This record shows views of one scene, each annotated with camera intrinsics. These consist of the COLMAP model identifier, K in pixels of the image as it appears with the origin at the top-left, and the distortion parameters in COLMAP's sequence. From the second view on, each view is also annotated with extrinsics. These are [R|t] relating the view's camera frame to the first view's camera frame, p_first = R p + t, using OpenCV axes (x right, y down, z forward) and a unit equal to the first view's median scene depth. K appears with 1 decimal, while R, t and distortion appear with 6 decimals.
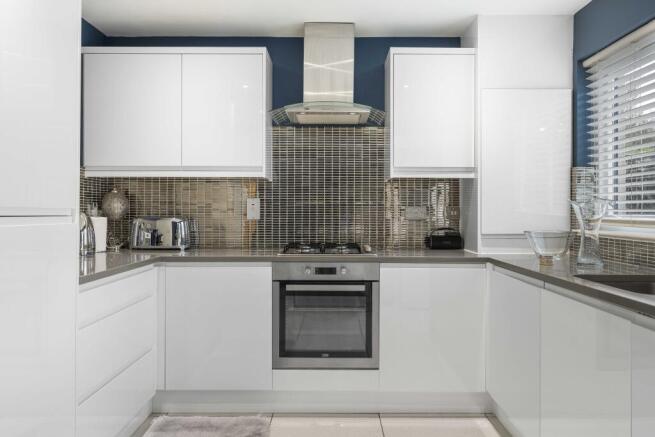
lens RADIAL K [[471.7, 0, 328.5], [0, 471.7, 208.4], [0, 0, 1]] dist [0.001749, 0.000075]
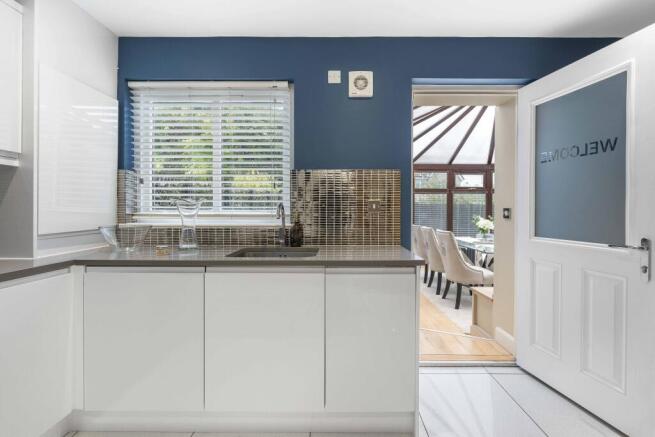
lens RADIAL K [[290.8, 0, 326.2], [0, 290.8, 210.8], [0, 0, 1]] dist [-0.000310, 0.000400]
pose [[0.022168, -0.012298, 0.999679, -0.187900], [-0.010088, 0.999871, 0.012524, 0.000374], [-0.999703, -0.010362, 0.022041, 0.481376]]
